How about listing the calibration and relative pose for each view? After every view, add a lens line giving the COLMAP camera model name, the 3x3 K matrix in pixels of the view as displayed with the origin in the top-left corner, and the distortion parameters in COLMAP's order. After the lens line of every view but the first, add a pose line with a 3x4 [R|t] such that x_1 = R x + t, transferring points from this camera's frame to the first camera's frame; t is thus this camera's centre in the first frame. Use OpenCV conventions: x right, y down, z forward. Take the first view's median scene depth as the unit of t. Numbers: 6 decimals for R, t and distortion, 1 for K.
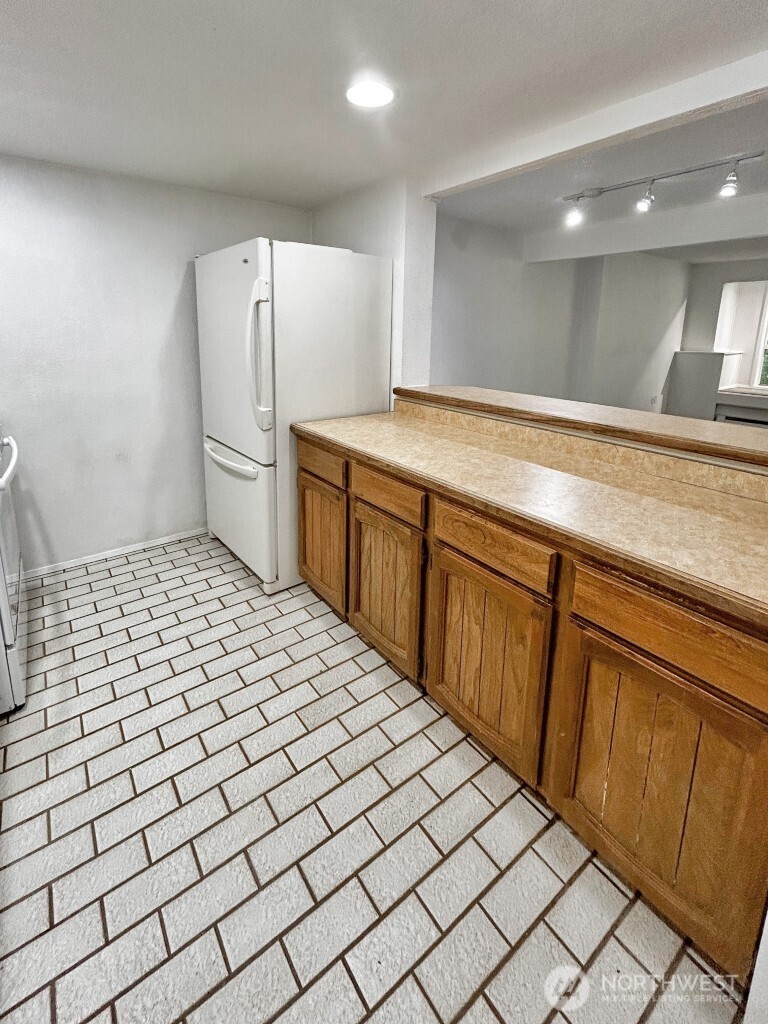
lens RADIAL K [[448.4, 0, 357.0], [0, 448.4, 411.8], [0, 0, 1]] dist [0.002869, 0.000926]
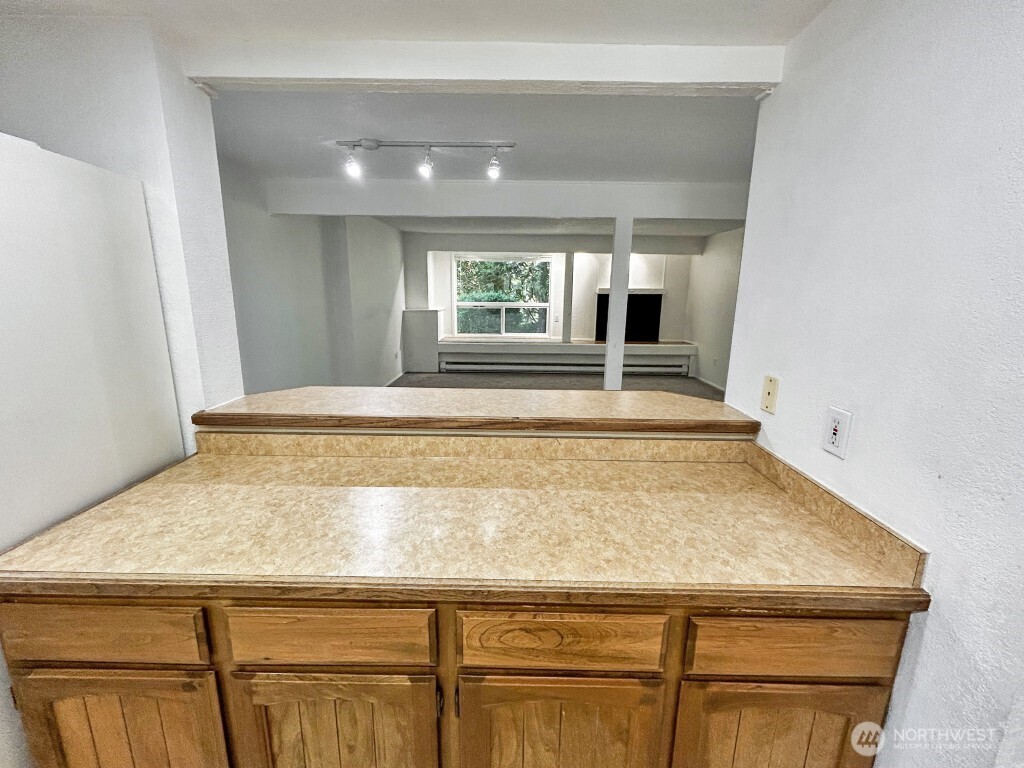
lens RADIAL K [[448.4, 0, 506.6], [0, 448.4, 388.4], [0, 0, 1]] dist [0.002869, 0.000926]
pose [[0.597372, -0.179339, 0.781655, -0.147373], [0.144415, 0.982798, 0.115121, -0.116182], [-0.788854, 0.044113, 0.612995, 0.407441]]
